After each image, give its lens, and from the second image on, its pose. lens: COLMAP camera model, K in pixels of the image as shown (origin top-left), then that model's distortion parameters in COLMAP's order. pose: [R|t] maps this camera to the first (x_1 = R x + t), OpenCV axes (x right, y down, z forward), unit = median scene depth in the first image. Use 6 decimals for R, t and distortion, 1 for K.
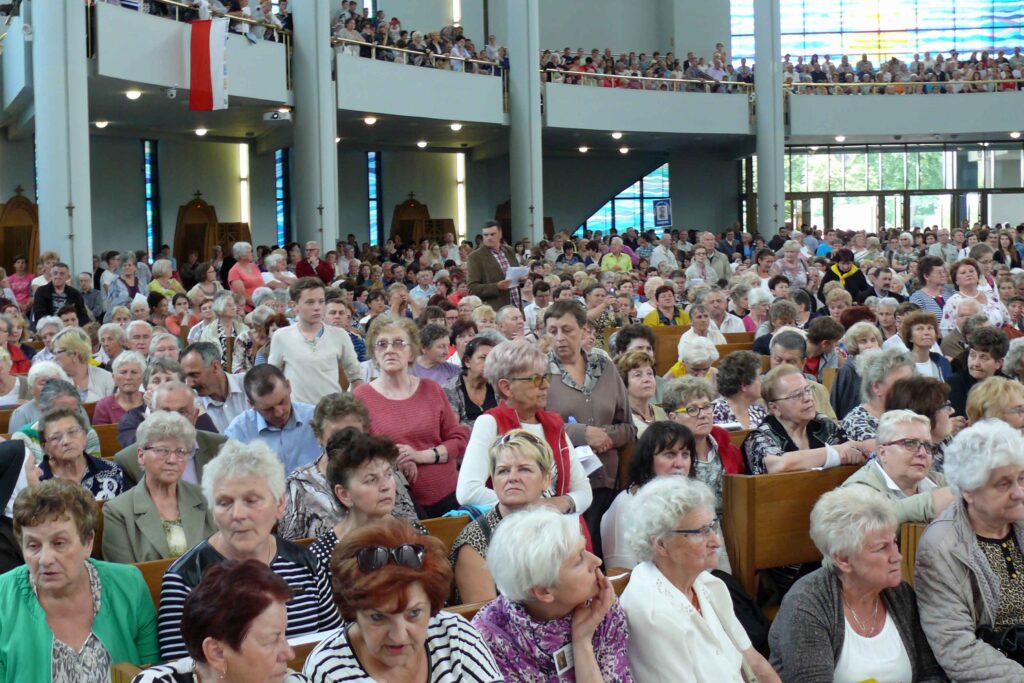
lens RADIAL K [[1253.3, 0, 470.0], [0, 1253.3, 297.4], [0, 0, 1]] dist [-0.197681, 0.311065]
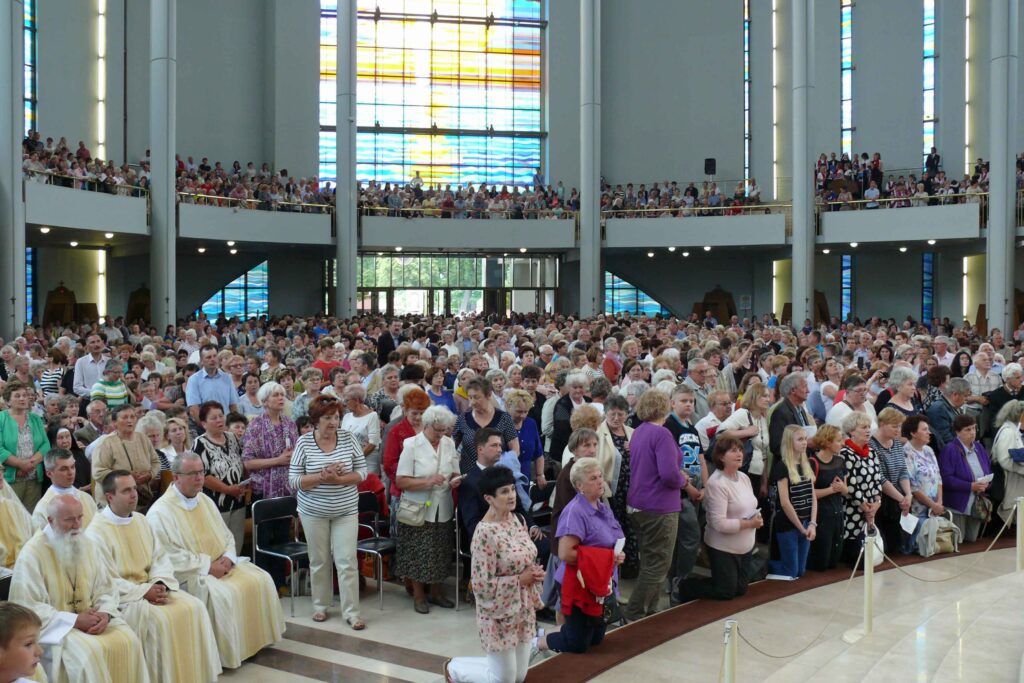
lens RADIAL K [[1194.5, 0, 512.0], [0, 1194.5, 341.5], [0, 0, 1]] dist [-0.184080, 0.356962]
pose [[0.931064, 0.009219, 0.364739, -0.050155], [-0.001527, 0.999770, -0.021370, -0.000348], [-0.364852, 0.019340, 0.930865, -0.221652]]
